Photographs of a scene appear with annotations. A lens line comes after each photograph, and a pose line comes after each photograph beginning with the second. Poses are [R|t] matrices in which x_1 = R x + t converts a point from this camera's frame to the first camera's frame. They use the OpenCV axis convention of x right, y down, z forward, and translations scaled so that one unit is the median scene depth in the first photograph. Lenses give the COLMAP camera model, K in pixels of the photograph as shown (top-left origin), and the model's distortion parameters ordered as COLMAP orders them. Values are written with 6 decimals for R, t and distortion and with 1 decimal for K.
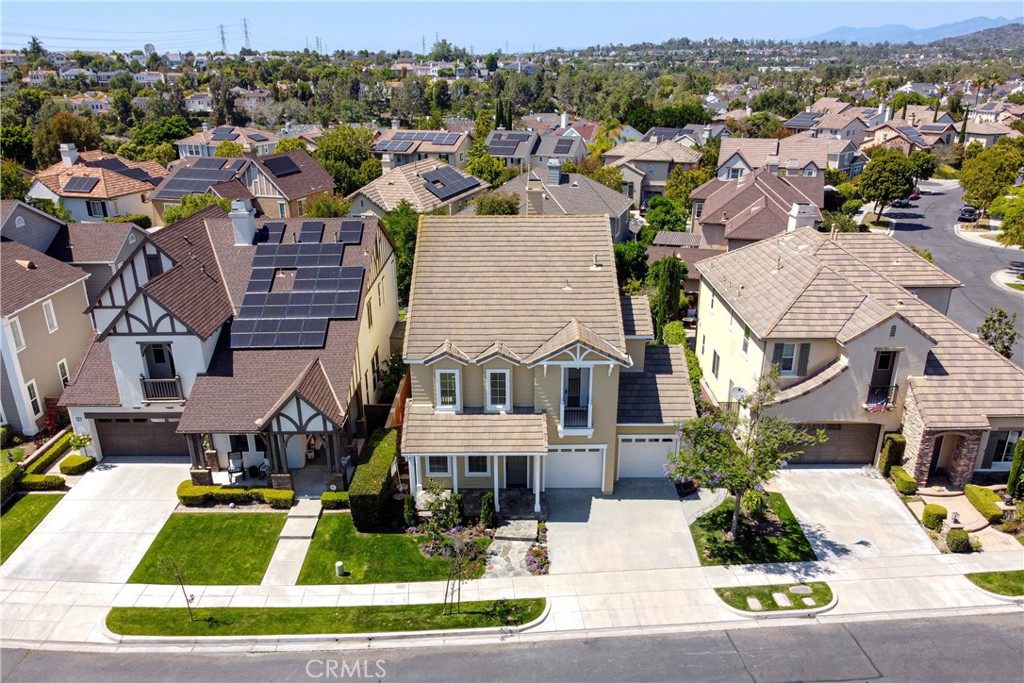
lens RADIAL K [[780.6, 0, 510.7], [0, 780.6, 389.2], [0, 0, 1]] dist [-0.007278, -0.003146]
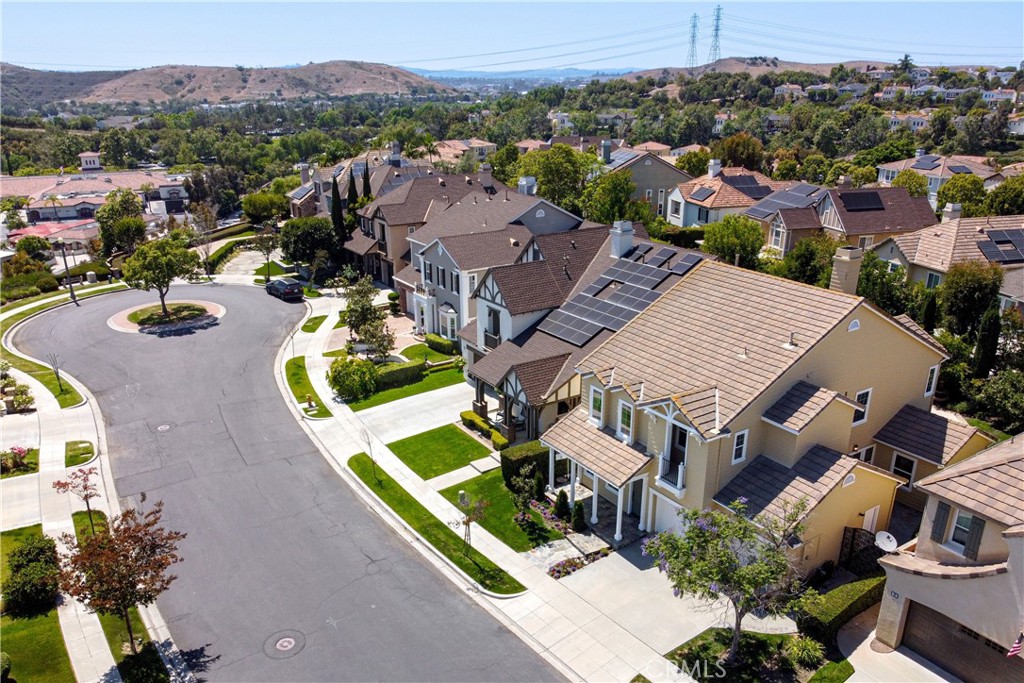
lens RADIAL K [[780.6, 0, 510.7], [0, 780.6, 389.2], [0, 0, 1]] dist [-0.007278, -0.003146]
pose [[0.547209, 0.314752, -0.775560, 0.698984], [-0.325030, 0.933790, 0.149637, -0.145344], [0.771309, 0.170198, 0.613283, 0.186327]]
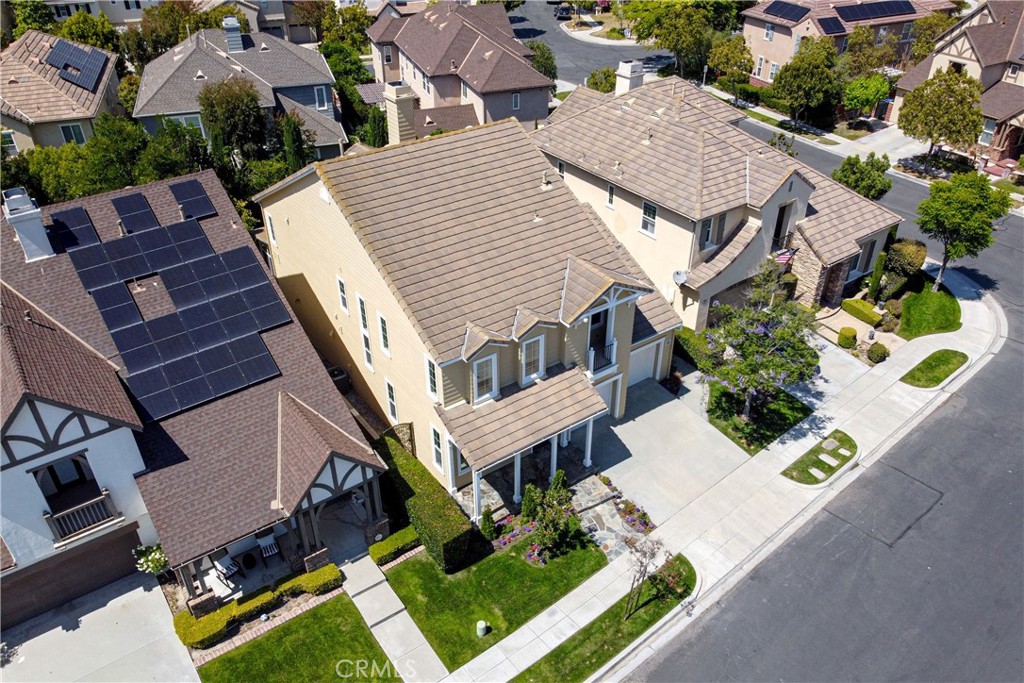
lens RADIAL K [[778.4, 0, 511.8], [0, 778.4, 366.3], [0, 0, 1]] dist [-0.004317, -0.000948]
pose [[0.812709, -0.334295, 0.477233, -0.433978], [0.227094, 0.936006, 0.268927, -0.221324], [-0.536594, -0.110183, 0.836616, 0.268520]]
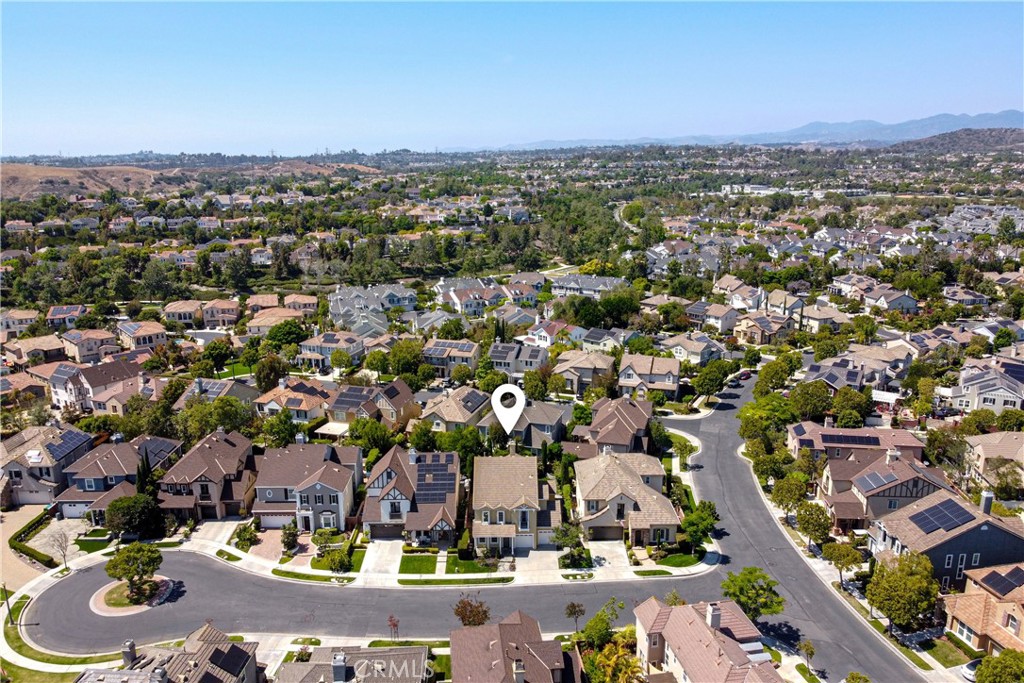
lens RADIAL K [[778.4, 0, 511.8], [0, 778.4, 366.3], [0, 0, 1]] dist [-0.004317, -0.000948]
pose [[0.999937, -0.000883, 0.011156, -0.005585], [0.002318, 0.991610, -0.129247, -0.201159], [-0.010948, 0.129264, 0.991550, -2.307101]]
